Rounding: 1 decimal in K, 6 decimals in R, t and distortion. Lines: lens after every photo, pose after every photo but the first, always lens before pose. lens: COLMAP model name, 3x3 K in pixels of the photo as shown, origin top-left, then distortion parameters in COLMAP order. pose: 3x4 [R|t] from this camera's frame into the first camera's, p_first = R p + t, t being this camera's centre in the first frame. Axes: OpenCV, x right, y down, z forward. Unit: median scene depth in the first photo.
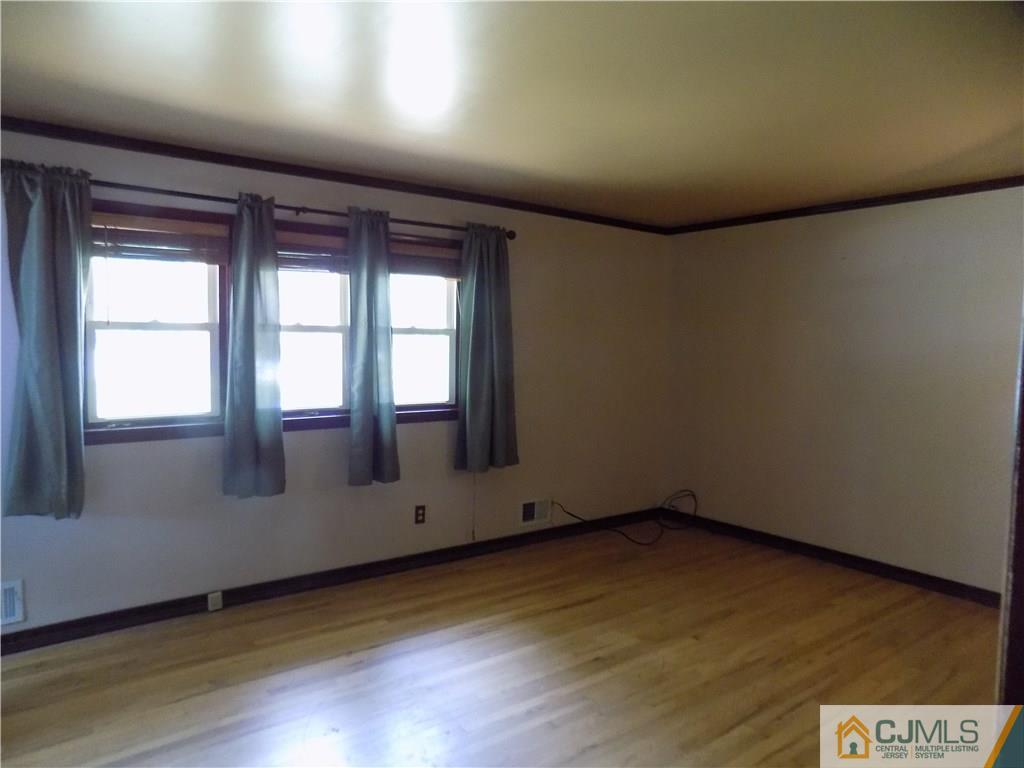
lens RADIAL K [[646.6, 0, 512.0], [0, 646.6, 384.0], [0, 0, 1]] dist [-0.003795, -0.000476]
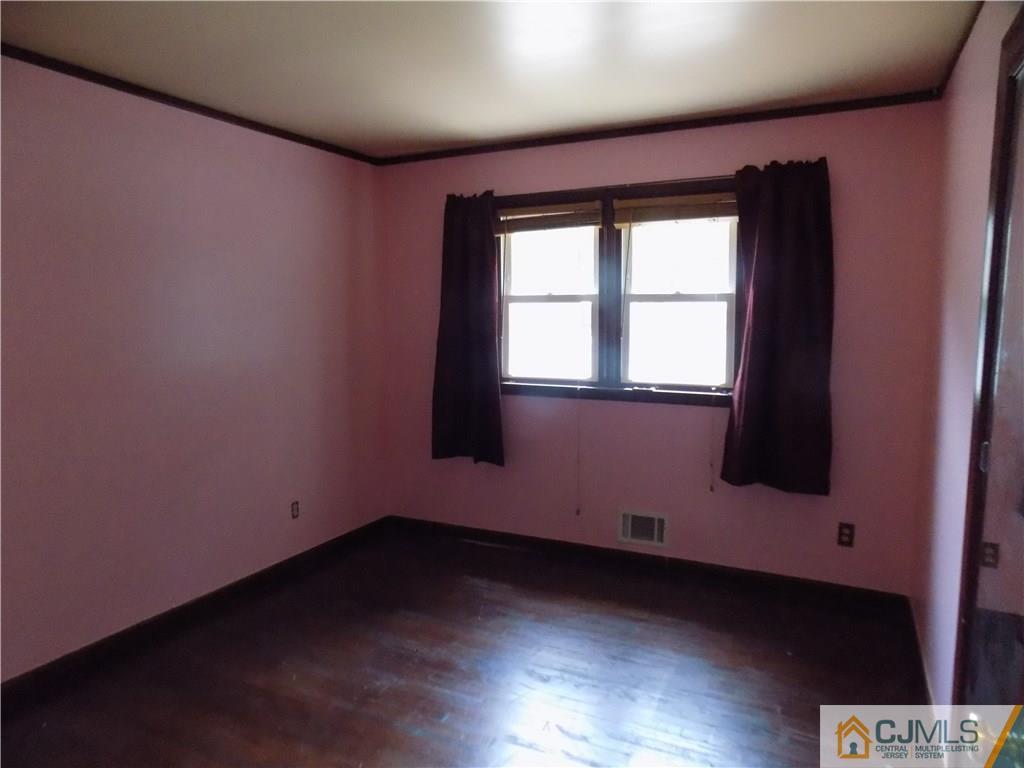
lens RADIAL K [[685.6, 0, 512.0], [0, 685.6, 384.0], [0, 0, 1]] dist [-0.021579, -0.000653]
pose [[0.480867, 0.083038, -0.872853, 0.517849], [-0.049944, 0.996483, 0.067285, -0.017661], [0.875370, 0.011239, 0.483323, 0.364294]]
